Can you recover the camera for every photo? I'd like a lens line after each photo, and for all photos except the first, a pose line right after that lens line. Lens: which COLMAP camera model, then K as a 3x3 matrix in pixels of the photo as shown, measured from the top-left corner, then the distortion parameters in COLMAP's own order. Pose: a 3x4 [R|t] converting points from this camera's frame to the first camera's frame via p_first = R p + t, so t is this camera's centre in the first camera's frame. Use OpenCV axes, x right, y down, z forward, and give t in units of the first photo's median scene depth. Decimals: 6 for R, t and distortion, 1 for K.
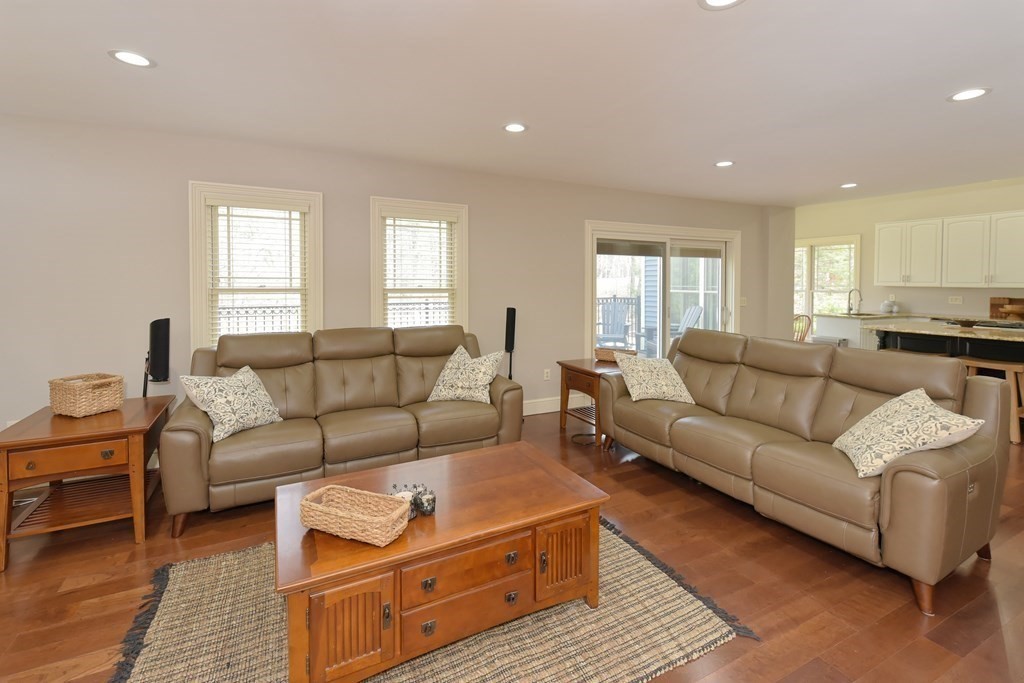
lens RADIAL K [[462.6, 0, 509.3], [0, 462.6, 288.8], [0, 0, 1]] dist [0.009490, 0.000689]
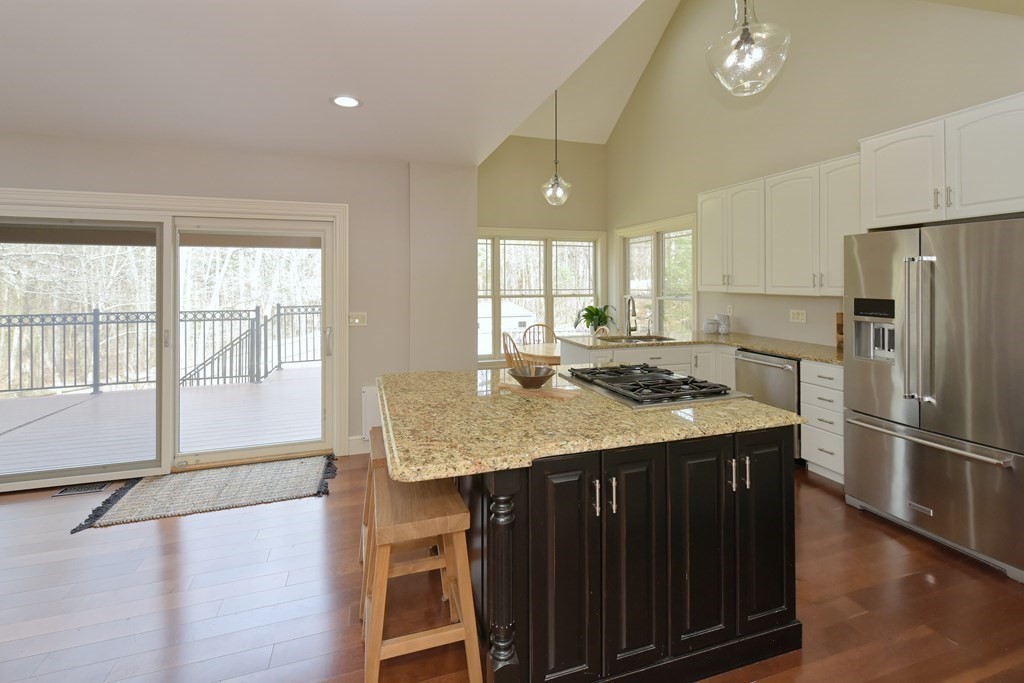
lens RADIAL K [[462.6, 0, 517.9], [0, 462.6, 282.5], [0, 0, 1]] dist [0.009490, 0.000689]
pose [[0.988159, -0.003561, -0.153392, 0.730313], [0.000788, 0.999835, -0.018132, -0.008647], [0.153431, 0.017796, 0.987999, 0.383358]]
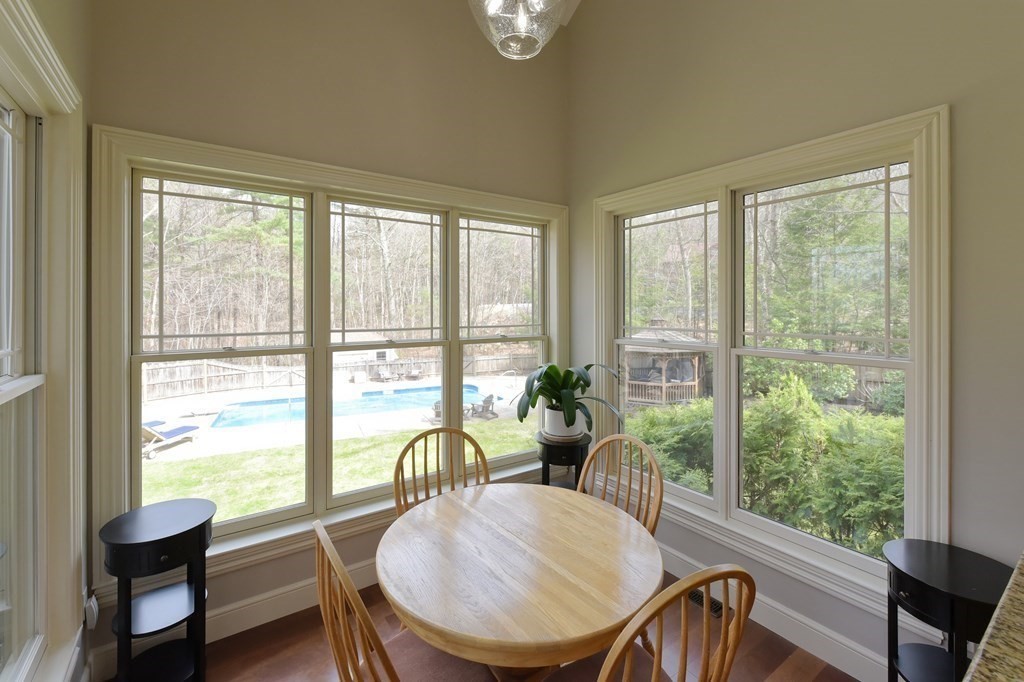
lens RADIAL K [[438.8, 0, 508.6], [0, 438.8, 311.2], [0, 0, 1]] dist [0.005064, -0.002302]
pose [[0.991172, -0.001887, 0.132567, 0.635437], [0.002653, 0.999981, -0.005603, -0.025240], [-0.132554, 0.005905, 0.991158, 0.999627]]
